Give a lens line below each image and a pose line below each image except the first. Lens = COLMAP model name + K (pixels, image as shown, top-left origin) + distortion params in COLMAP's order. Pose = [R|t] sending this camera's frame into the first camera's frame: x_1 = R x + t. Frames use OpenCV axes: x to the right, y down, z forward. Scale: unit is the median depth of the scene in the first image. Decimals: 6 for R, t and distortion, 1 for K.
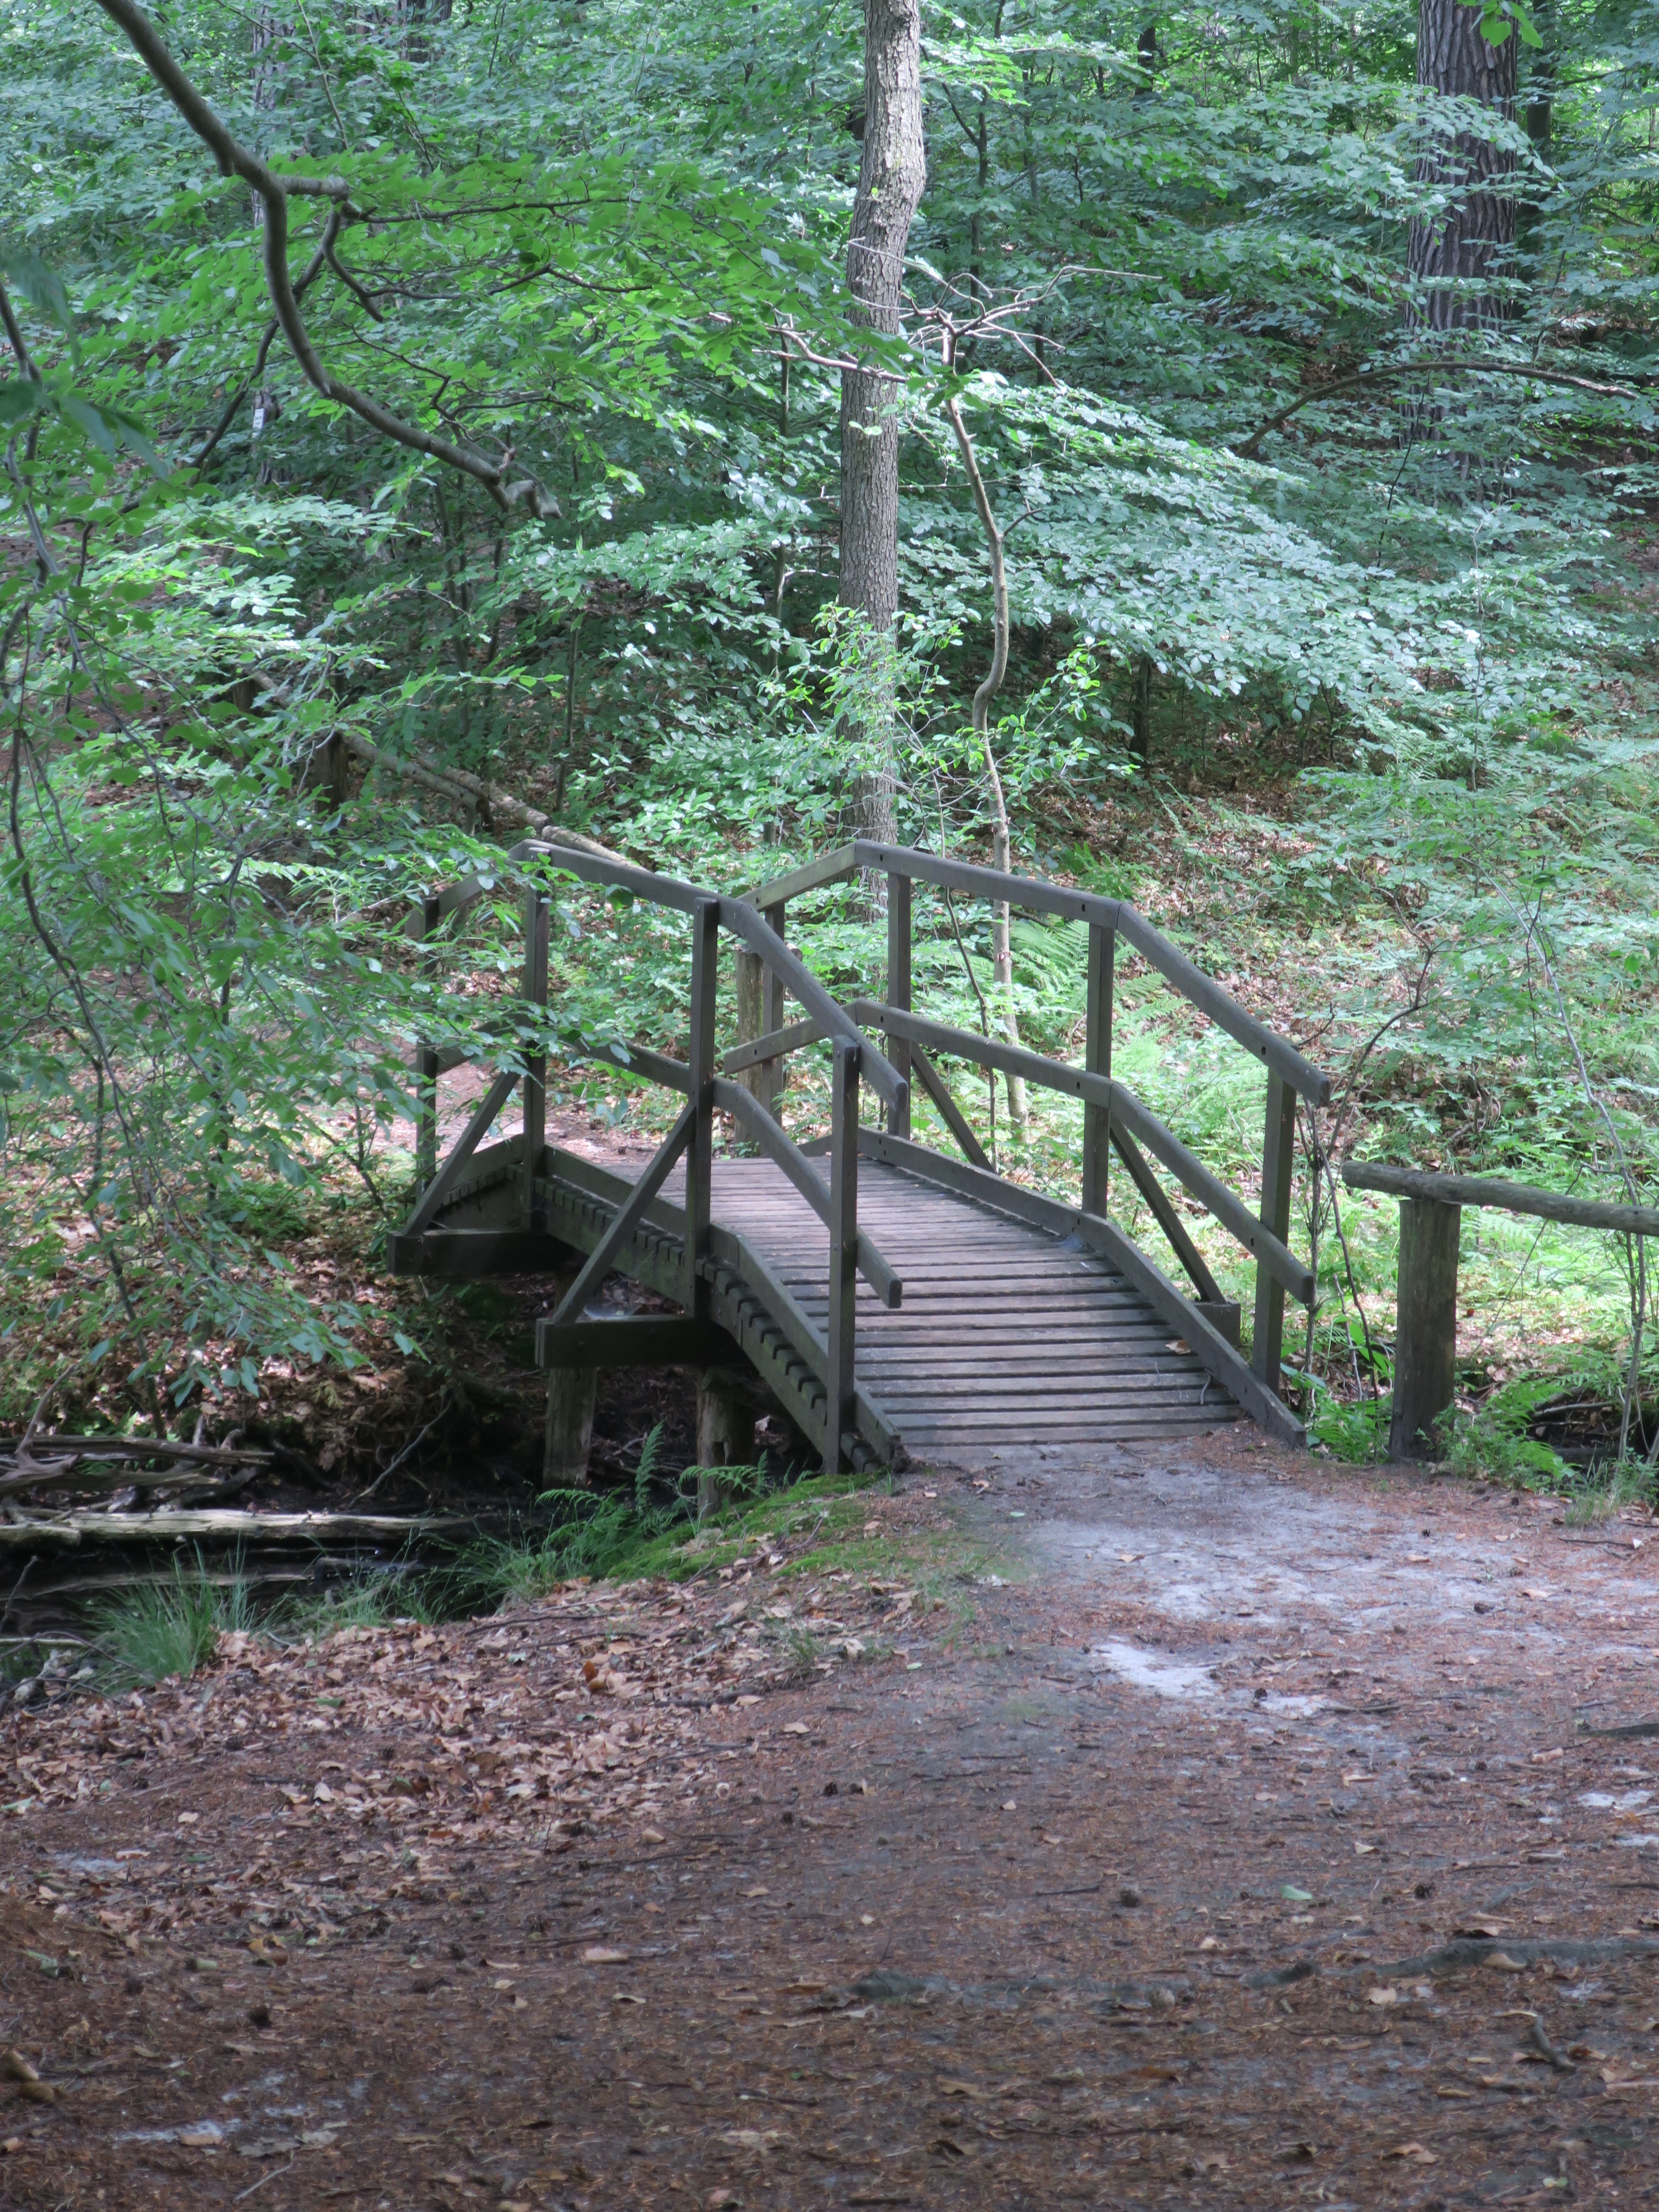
lens RADIAL K [[5170.9, 0, 829.5], [0, 5170.9, 1106.3], [0, 0, 1]] dist [-0.015192, 0.000000]
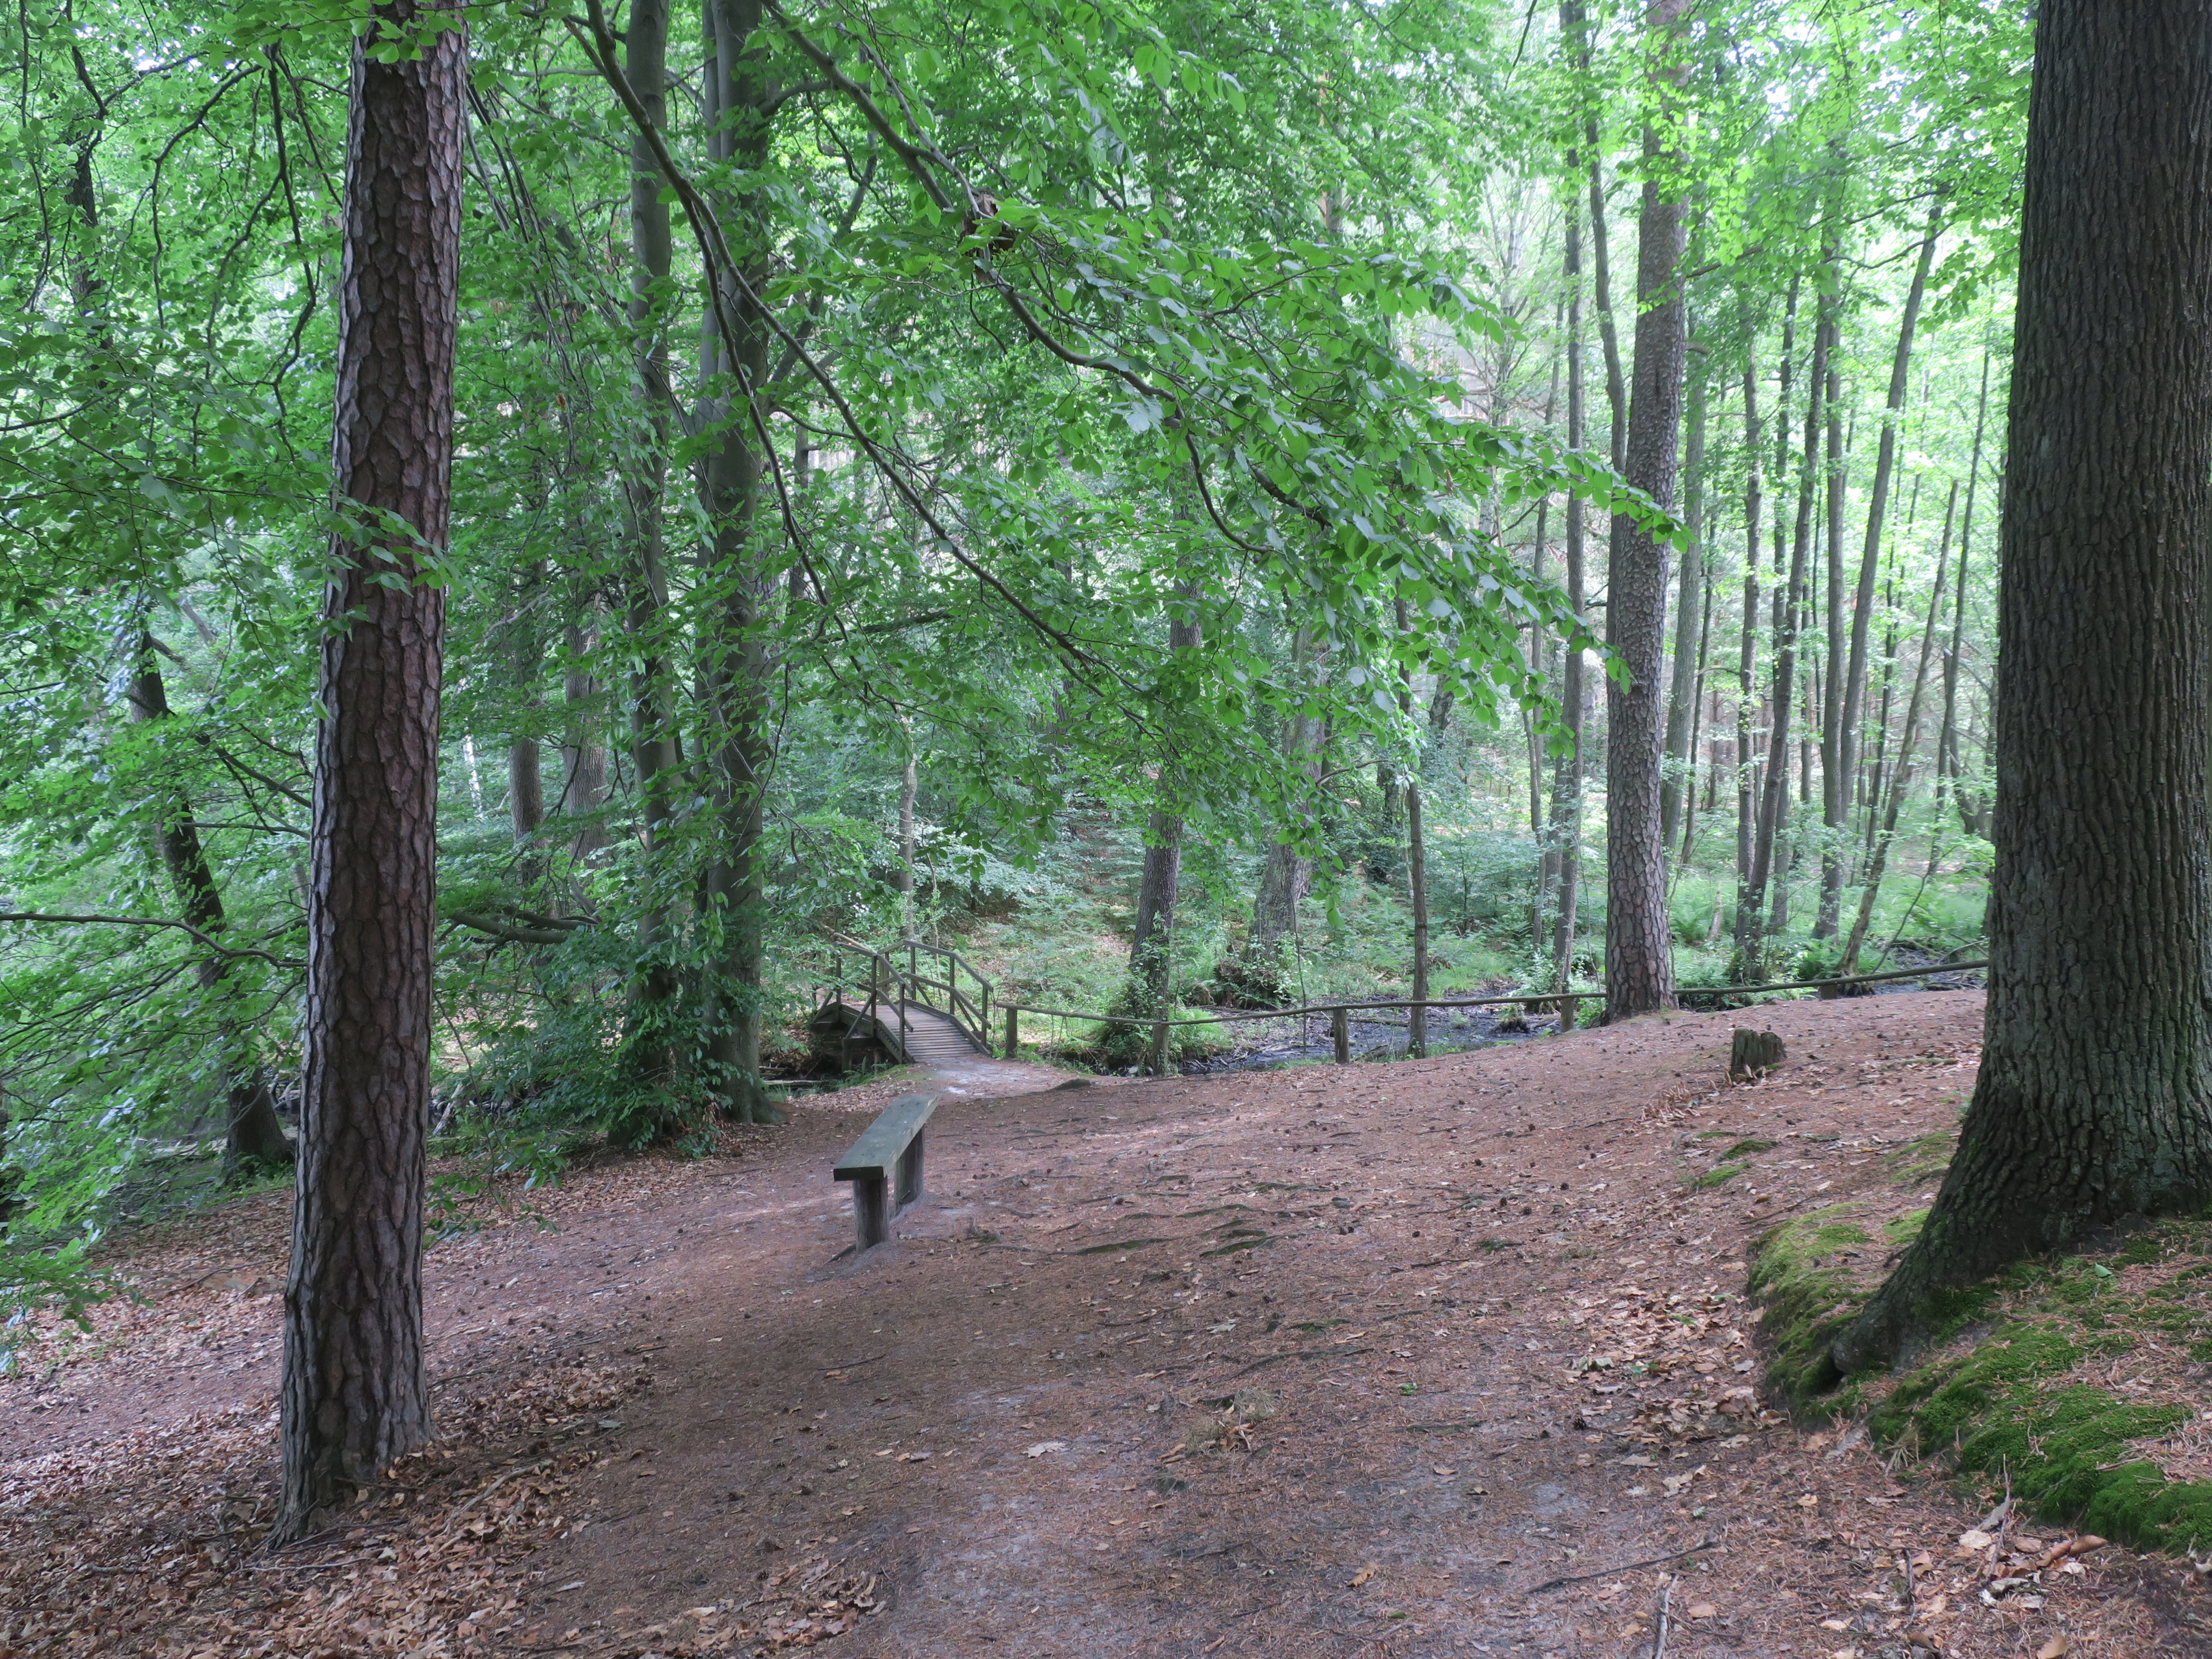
lens RADIAL K [[1848.9, 0, 1103.4], [0, 1848.9, 831.1], [0, 0, 1]] dist [-0.002313, 0.000518]
pose [[0.993479, -0.011791, 0.113406, -0.004431], [0.021059, 0.996501, -0.080878, -0.008746], [-0.112055, 0.082739, 0.990251, -0.793419]]
